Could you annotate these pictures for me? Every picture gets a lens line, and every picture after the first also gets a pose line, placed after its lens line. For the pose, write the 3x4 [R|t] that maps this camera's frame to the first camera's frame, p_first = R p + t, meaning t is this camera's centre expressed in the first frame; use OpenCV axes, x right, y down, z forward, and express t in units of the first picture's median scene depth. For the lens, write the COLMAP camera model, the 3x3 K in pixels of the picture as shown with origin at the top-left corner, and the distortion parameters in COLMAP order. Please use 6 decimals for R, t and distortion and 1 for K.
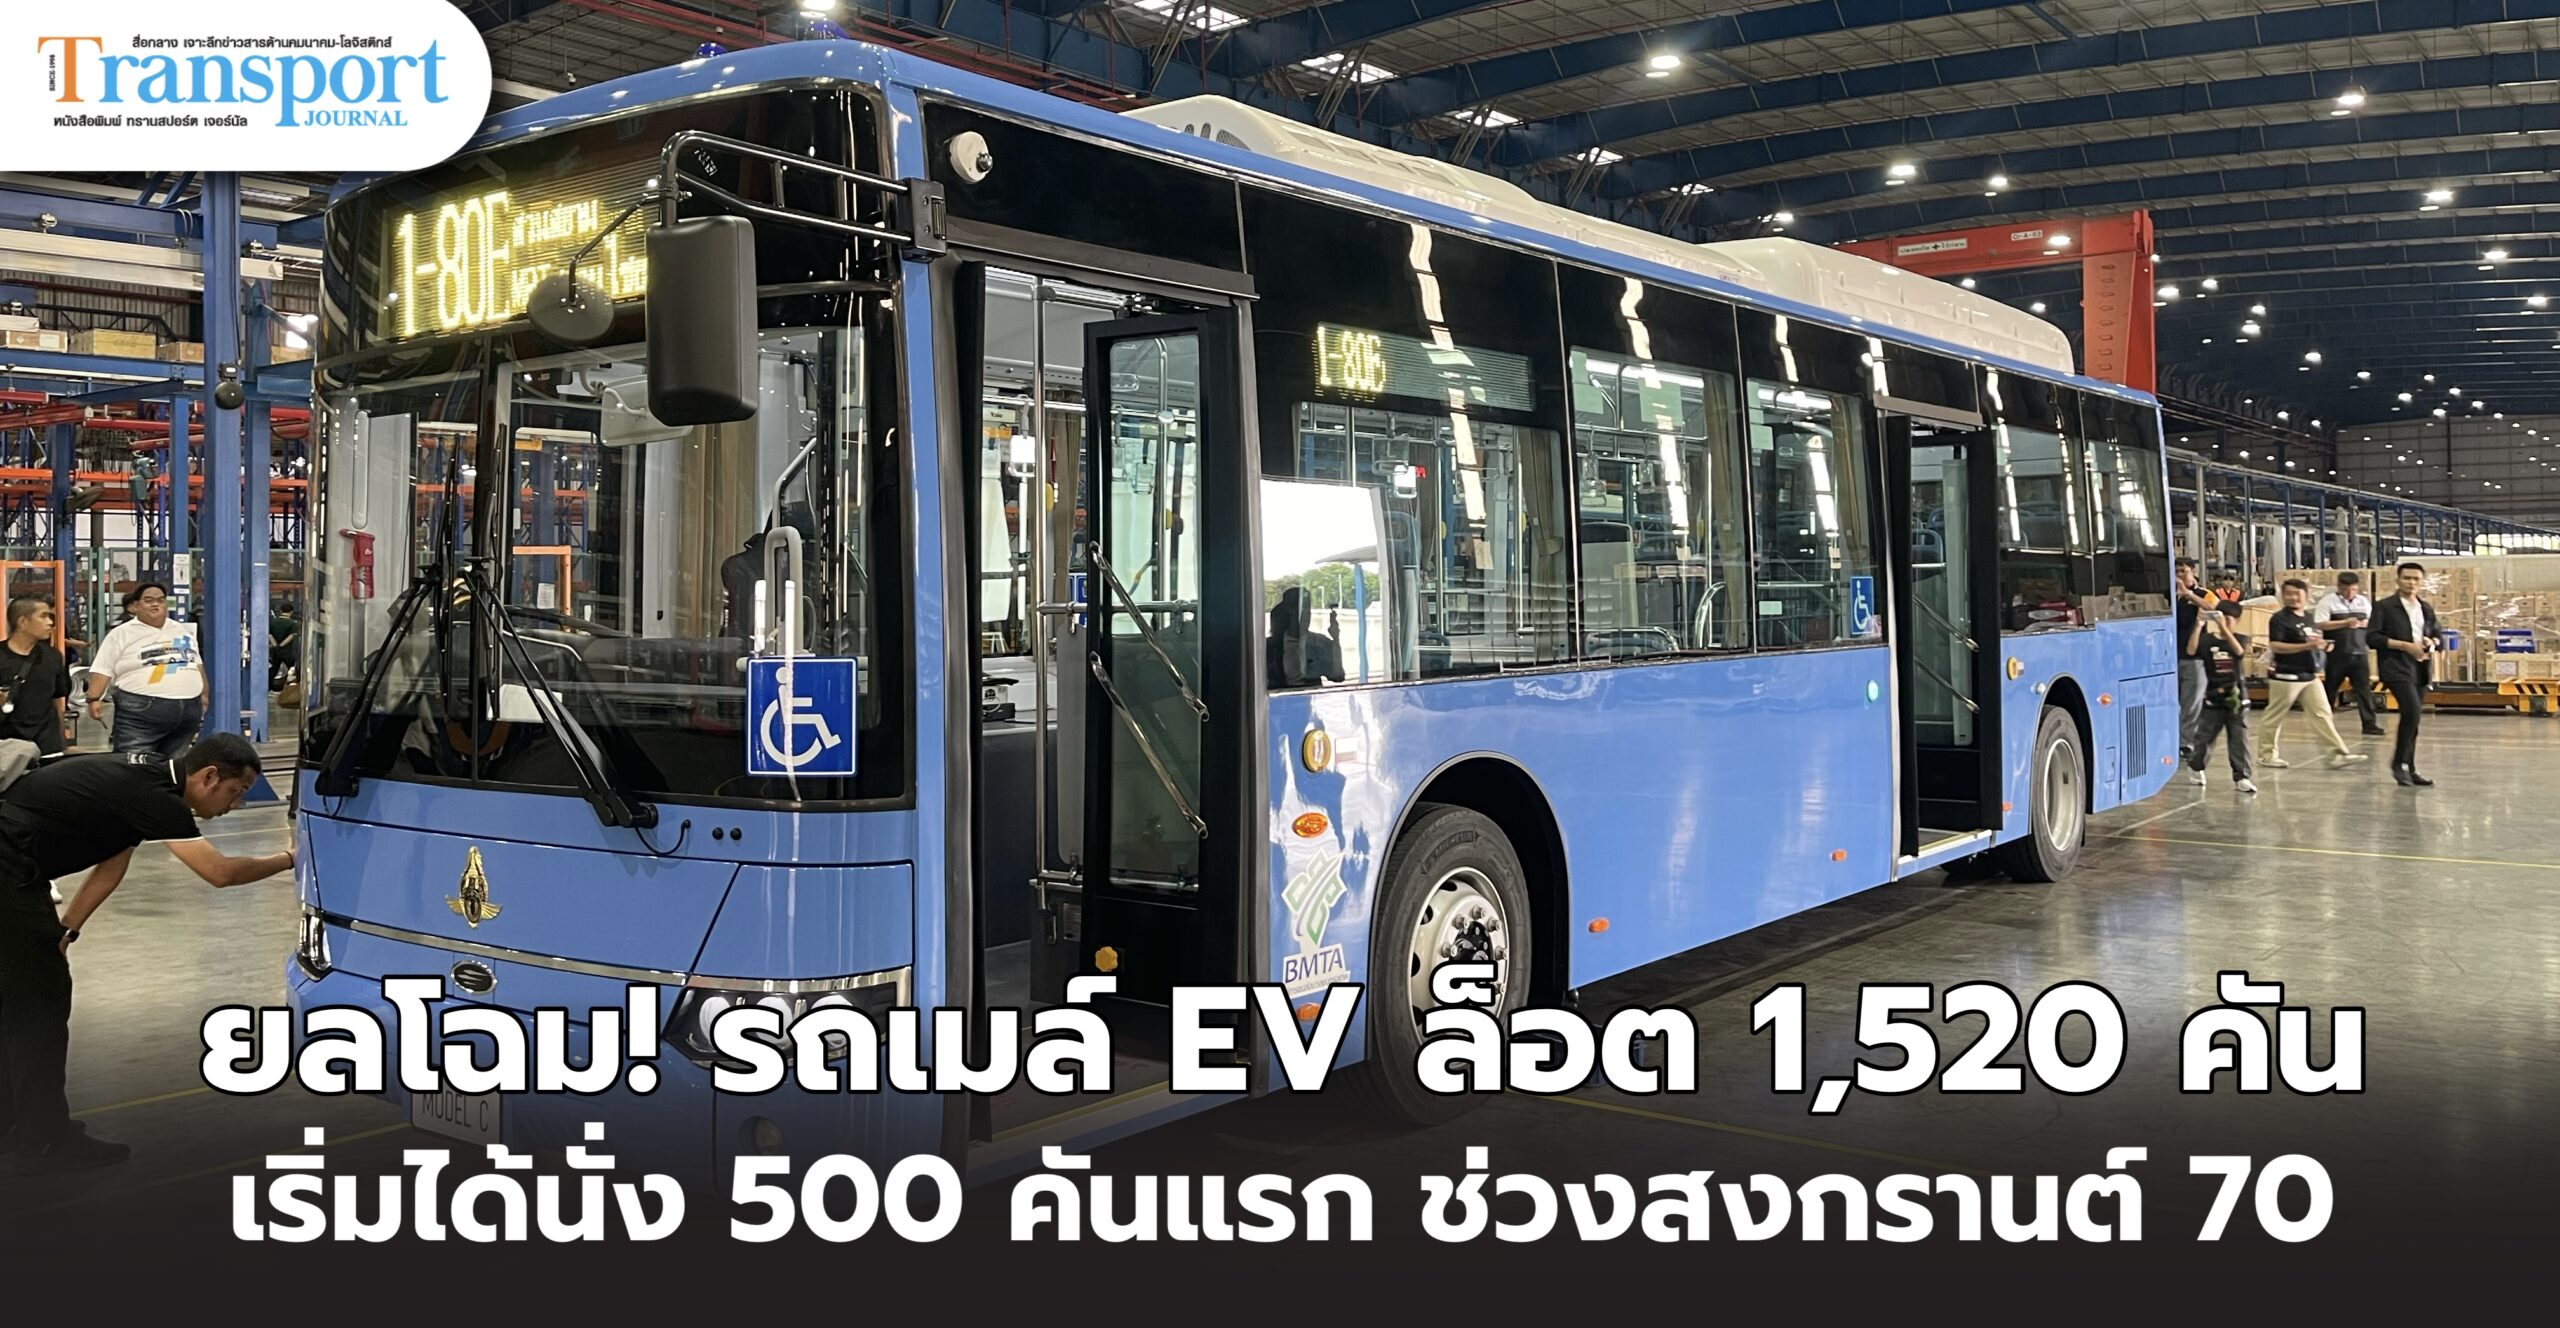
lens RADIAL K [[1947.8, 0, 1276.5], [0, 1947.8, 552.3], [0, 0, 1]] dist [0.071029, -0.000194]
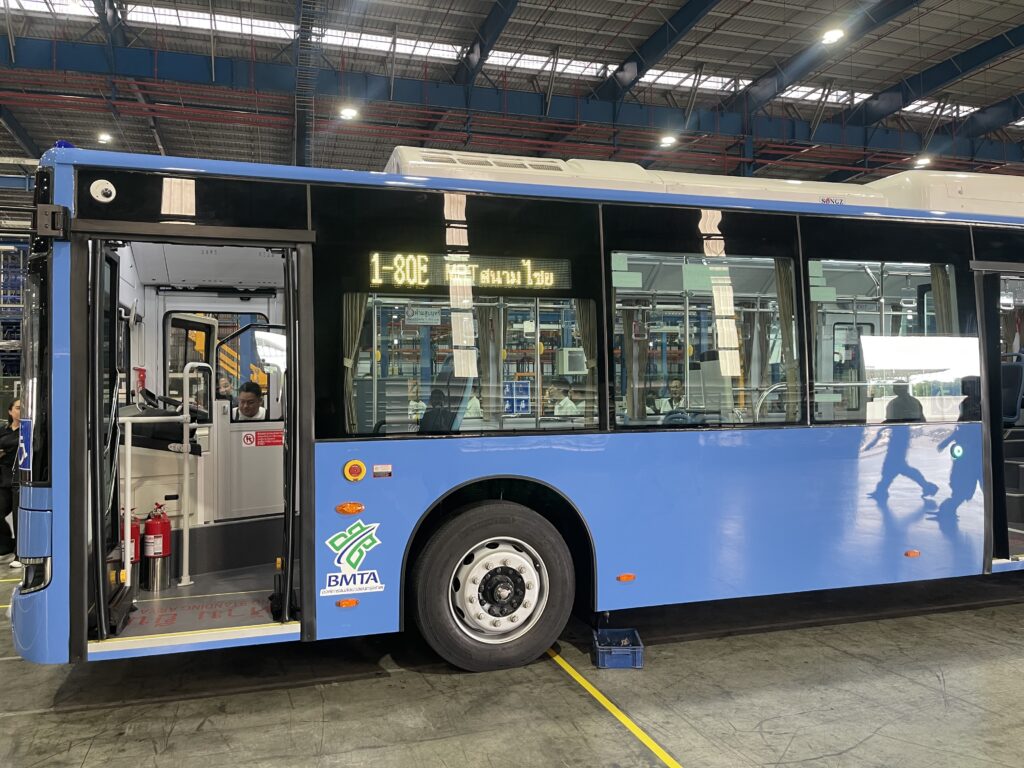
lens RADIAL K [[781.4, 0, 512.0], [0, 781.4, 384.0], [0, 0, 1]] dist [0.059002, -0.082760]
pose [[0.818896, -0.005495, -0.573915, 0.561887], [0.013880, 0.999851, 0.010231, 0.008401], [0.573773, -0.016344, 0.818851, 0.416615]]
